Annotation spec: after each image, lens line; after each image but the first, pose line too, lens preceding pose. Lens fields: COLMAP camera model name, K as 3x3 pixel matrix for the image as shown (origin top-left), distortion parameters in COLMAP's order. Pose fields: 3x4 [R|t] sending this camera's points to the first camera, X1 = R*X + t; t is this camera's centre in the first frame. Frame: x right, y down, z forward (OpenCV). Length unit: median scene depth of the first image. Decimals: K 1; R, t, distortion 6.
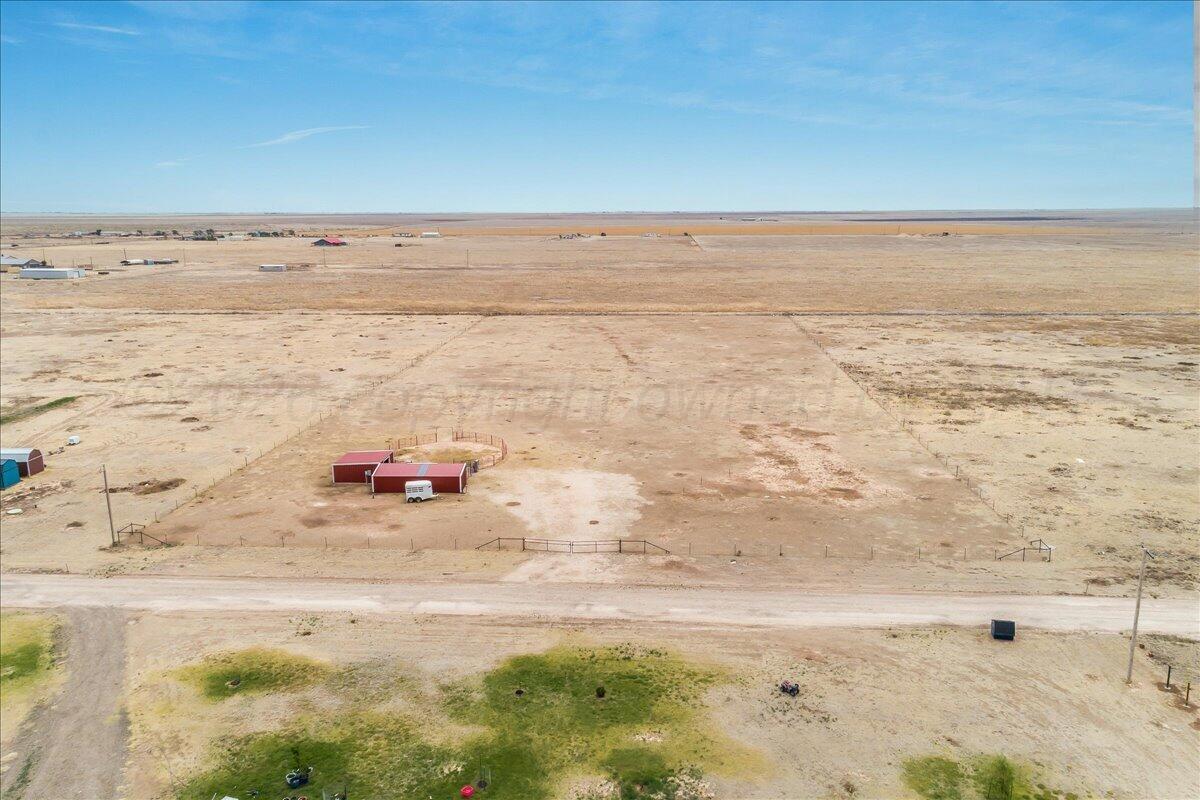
lens RADIAL K [[886.4, 0, 611.5], [0, 886.4, 379.8], [0, 0, 1]] dist [0.018852, 0.001699]
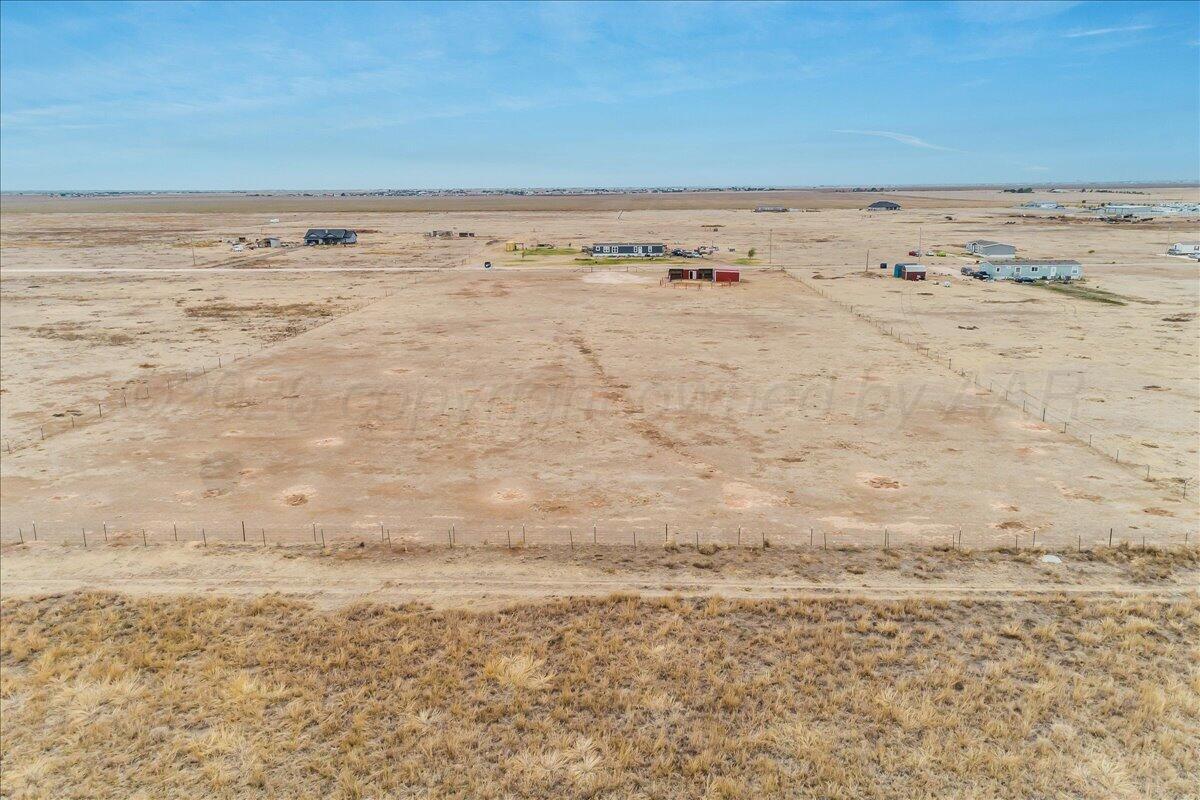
lens RADIAL K [[916.4, 0, 600.0], [0, 916.4, 400.0], [0, 0, 1]] dist [0.017643, 0.000553]
pose [[-0.999721, 0.017043, -0.016360, 0.035336], [0.008857, 0.912399, 0.409207, -0.551323], [0.021901, 0.408948, -0.912295, 3.439767]]
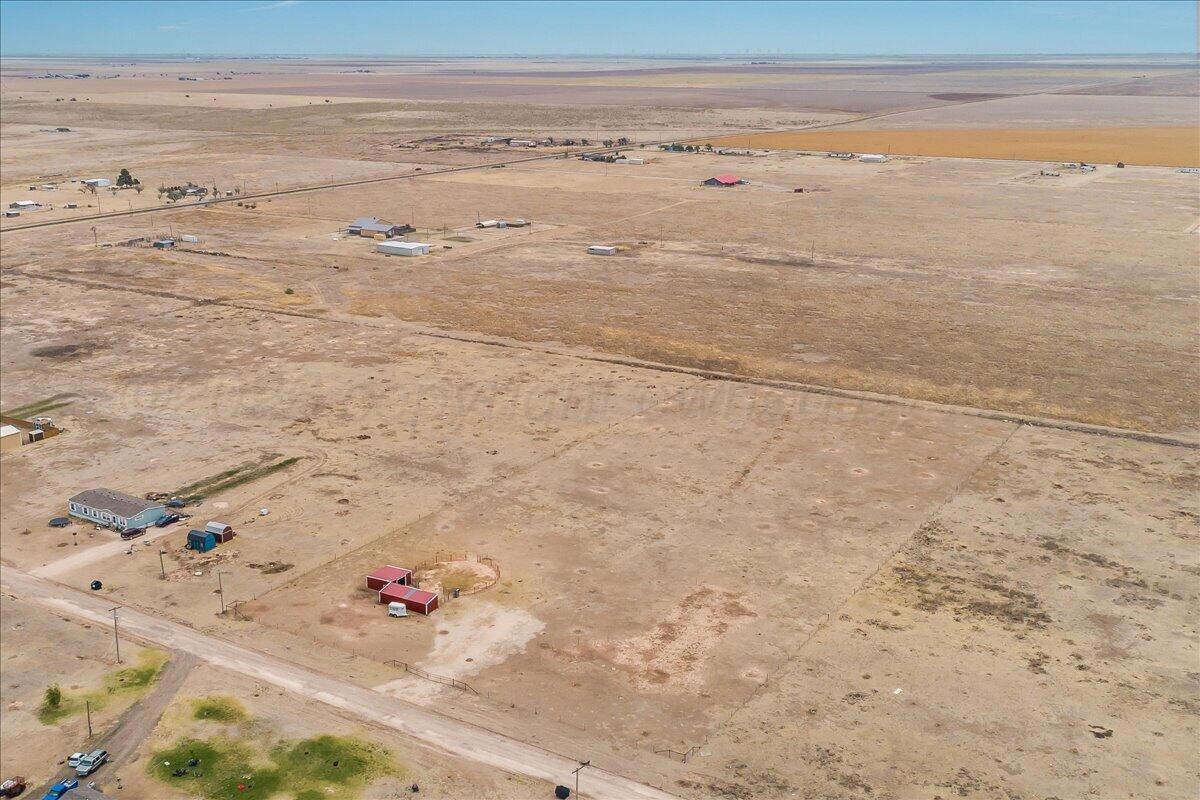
lens RADIAL K [[1223.0, 0, 600.0], [0, 1223.0, 400.0], [0, 0, 1]] dist [0.015468, 0.004845]
pose [[0.883265, 0.136429, -0.448586, 1.069886], [-0.098179, 0.989338, 0.107573, -0.534265], [0.458480, -0.050974, 0.887242, -0.749140]]
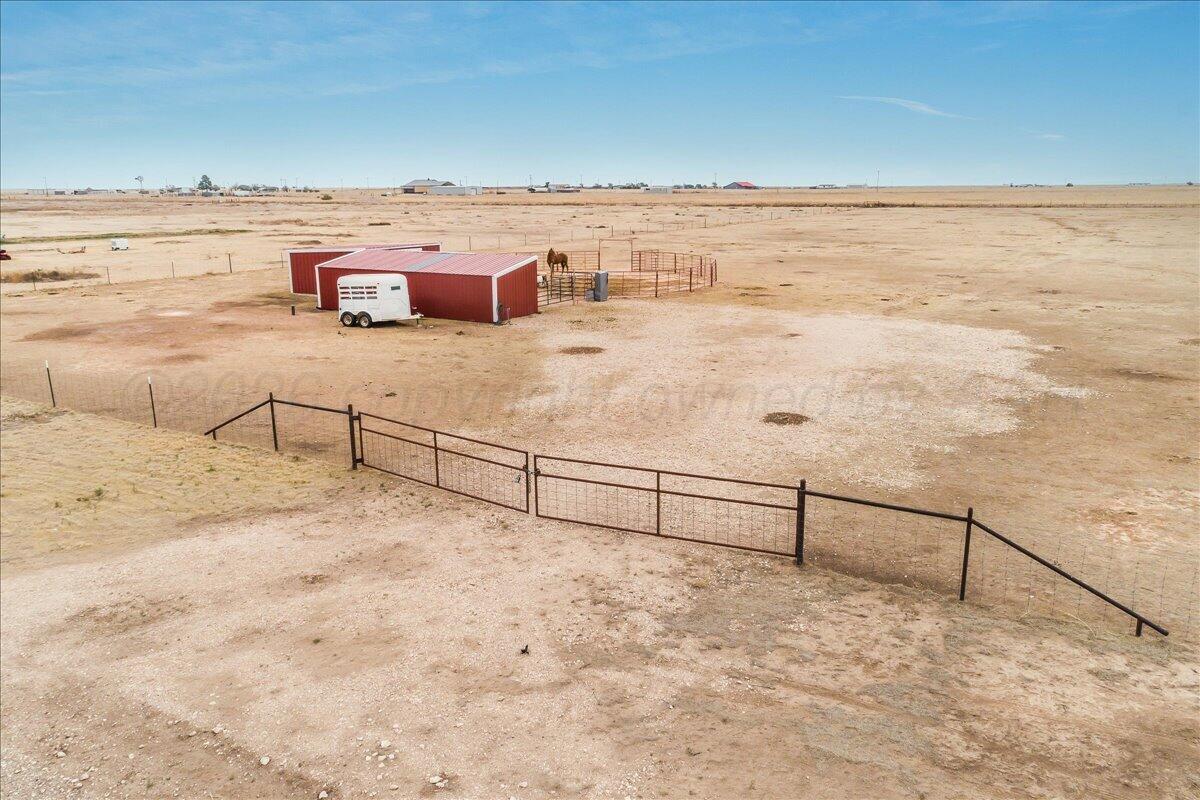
lens RADIAL K [[886.4, 0, 611.5], [0, 886.4, 379.8], [0, 0, 1]] dist [0.018852, 0.001699]
pose [[0.887894, 0.094772, -0.450181, 0.044489], [-0.082242, 0.995486, 0.047363, 0.144204], [0.452638, -0.005030, 0.891680, 0.774244]]
